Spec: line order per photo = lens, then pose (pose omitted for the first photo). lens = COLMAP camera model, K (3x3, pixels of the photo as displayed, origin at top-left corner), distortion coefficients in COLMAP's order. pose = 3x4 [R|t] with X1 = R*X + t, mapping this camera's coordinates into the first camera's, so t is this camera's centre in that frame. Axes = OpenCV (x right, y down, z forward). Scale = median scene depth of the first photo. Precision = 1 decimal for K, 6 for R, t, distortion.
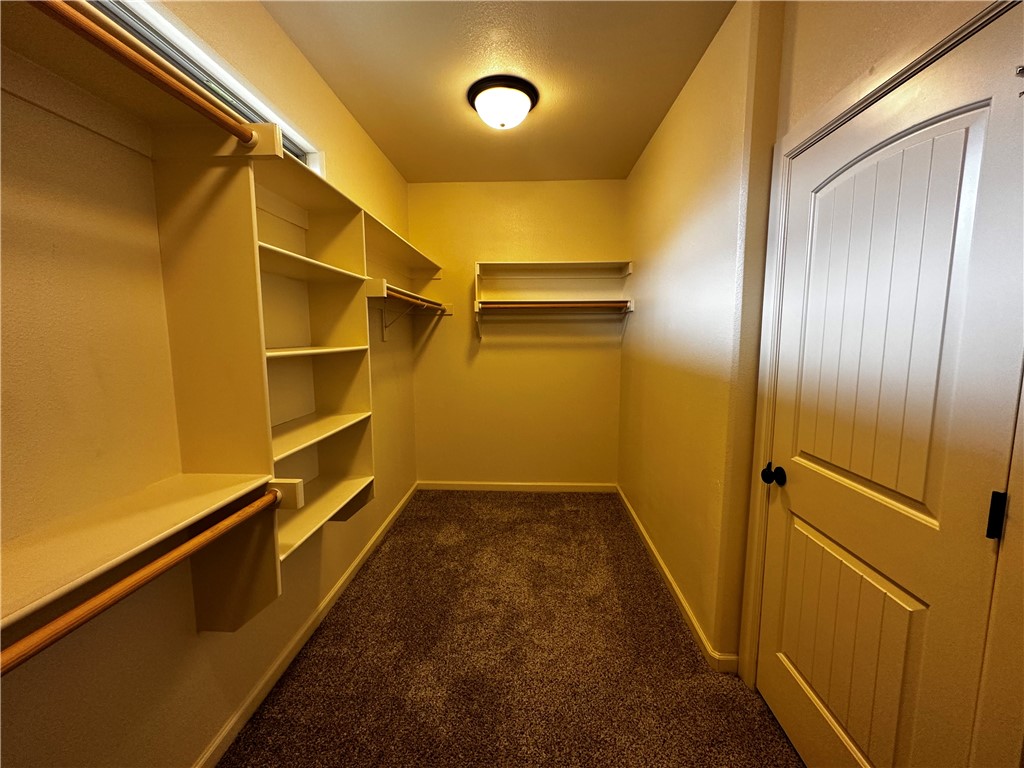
lens RADIAL K [[338.1, 0, 514.1], [0, 338.1, 368.4], [0, 0, 1]] dist [-0.000357, 0.000012]
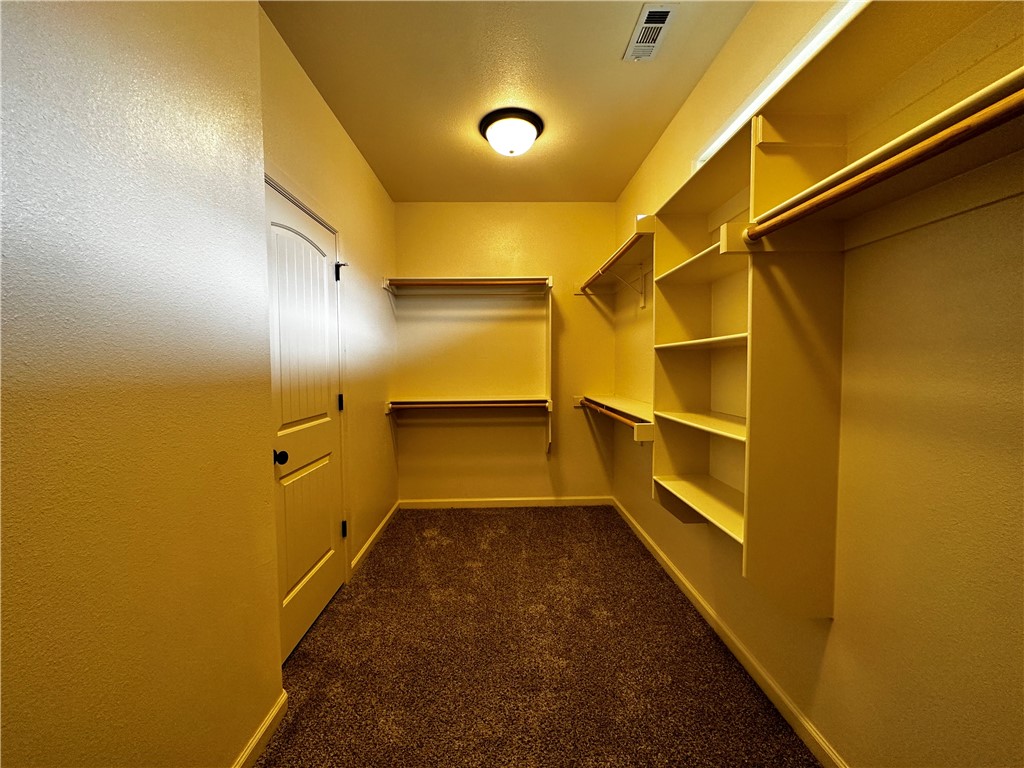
lens RADIAL K [[407.9, 0, 512.0], [0, 407.9, 384.0], [0, 0, 1]] dist [-0.002056, 0.000049]
pose [[-0.998481, 0.015416, -0.052905, 0.054334], [0.007803, 0.989950, 0.141200, -0.126260], [0.054550, 0.140573, -0.988566, 2.614095]]
